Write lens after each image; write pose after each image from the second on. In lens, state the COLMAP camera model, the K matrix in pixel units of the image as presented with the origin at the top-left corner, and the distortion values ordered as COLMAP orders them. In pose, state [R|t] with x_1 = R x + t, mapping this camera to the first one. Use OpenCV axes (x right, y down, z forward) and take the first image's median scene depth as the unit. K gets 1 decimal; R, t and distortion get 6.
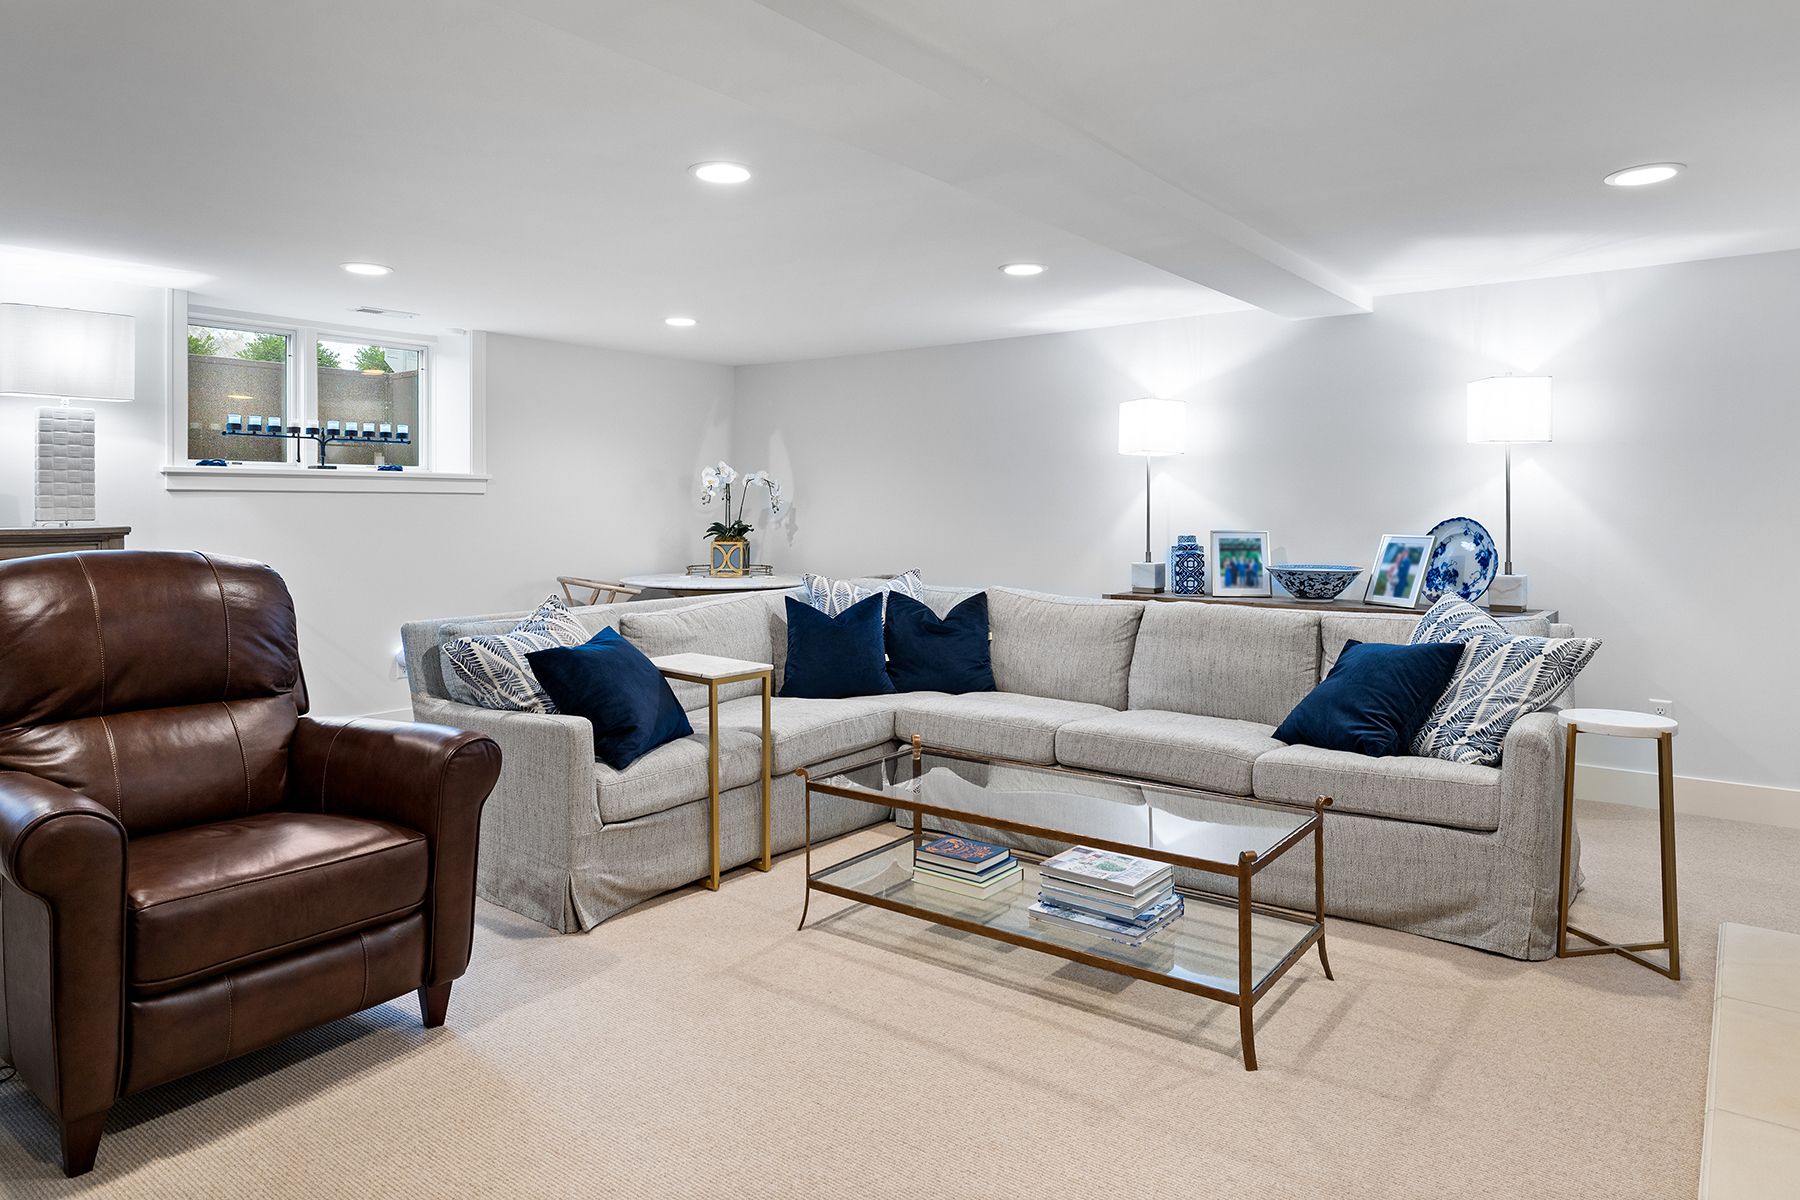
lens RADIAL K [[1099.2, 0, 896.8], [0, 1099.2, 589.5], [0, 0, 1]] dist [-0.005836, 0.000809]
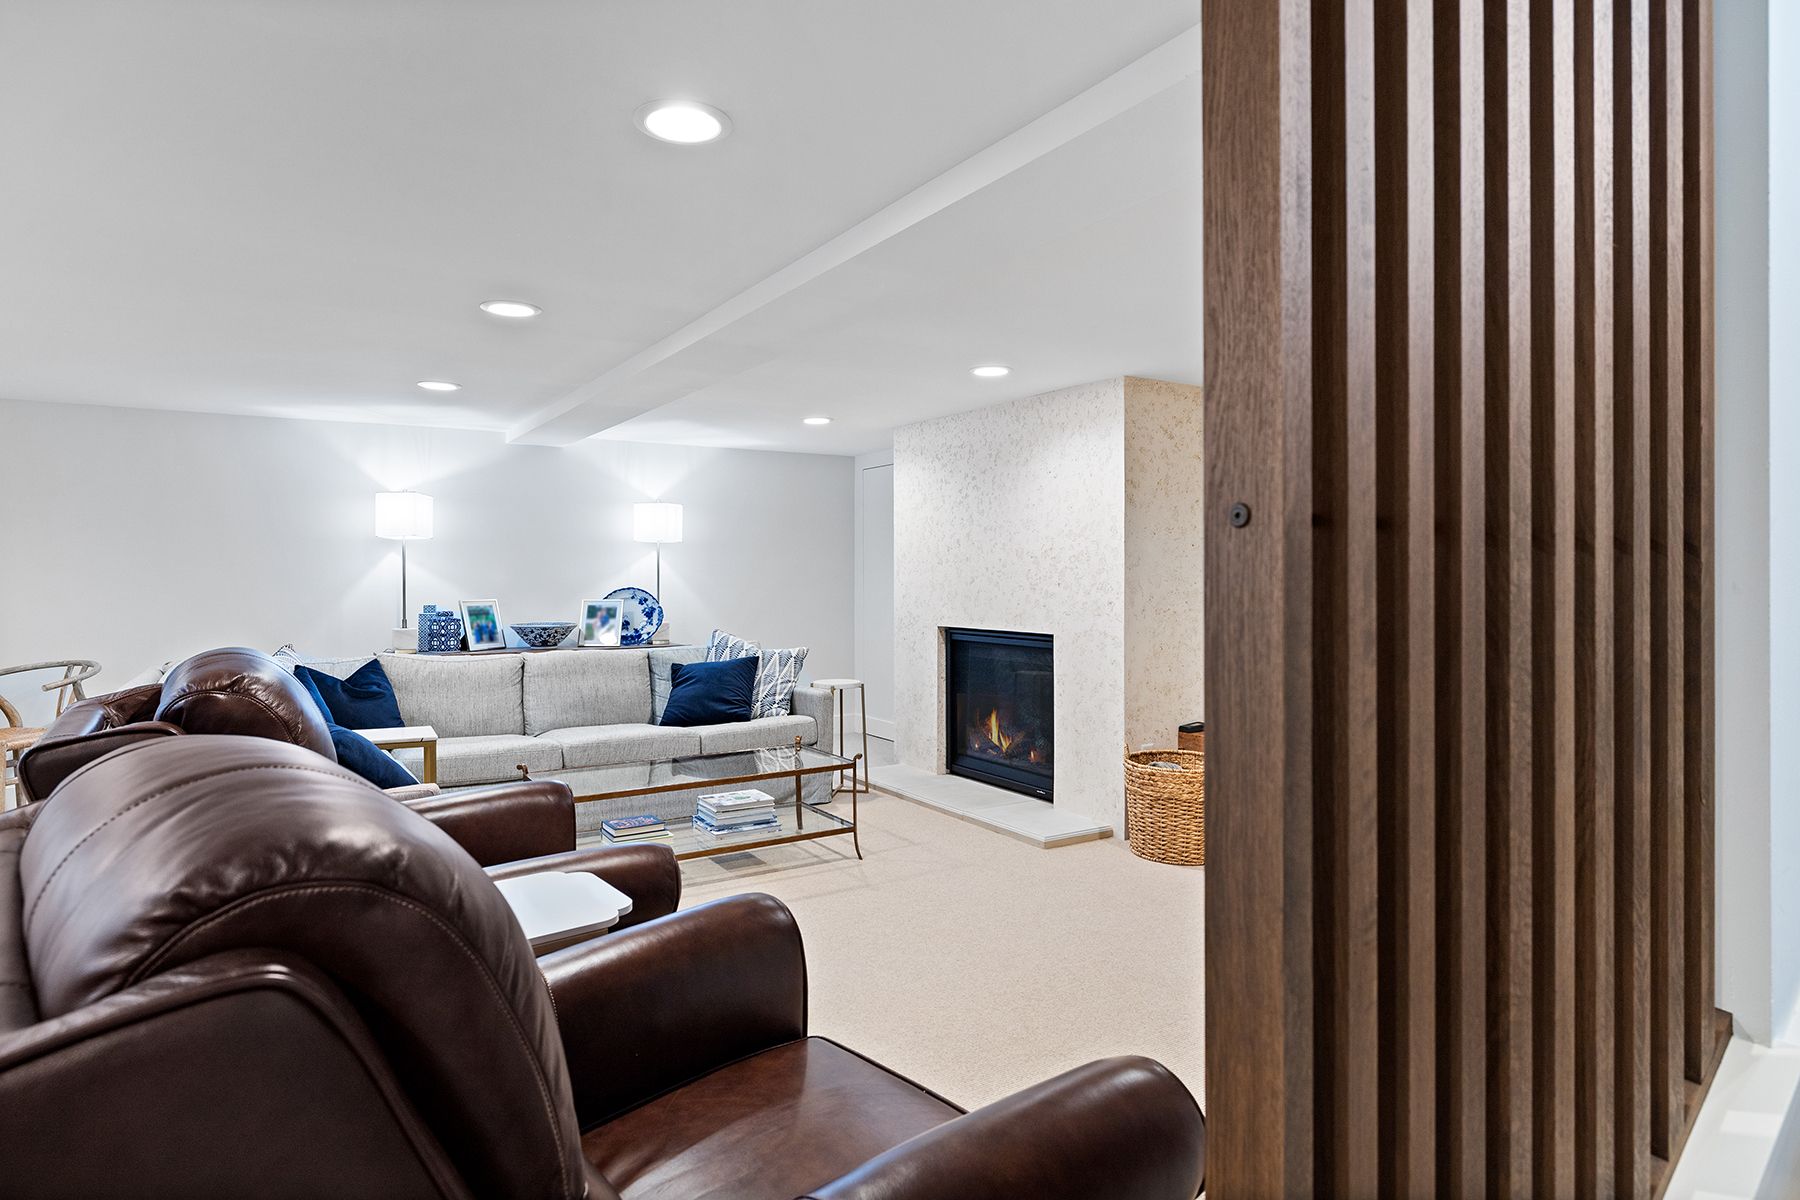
lens RADIAL K [[1042.2, 0, 874.7], [0, 1042.2, 598.4], [0, 0, 1]] dist [0.021165, 0.000268]
pose [[0.341476, -0.024155, 0.939580, -0.895863], [0.069437, 0.997586, 0.000410, -0.029417], [-0.937322, 0.065102, 0.342329, 0.166826]]
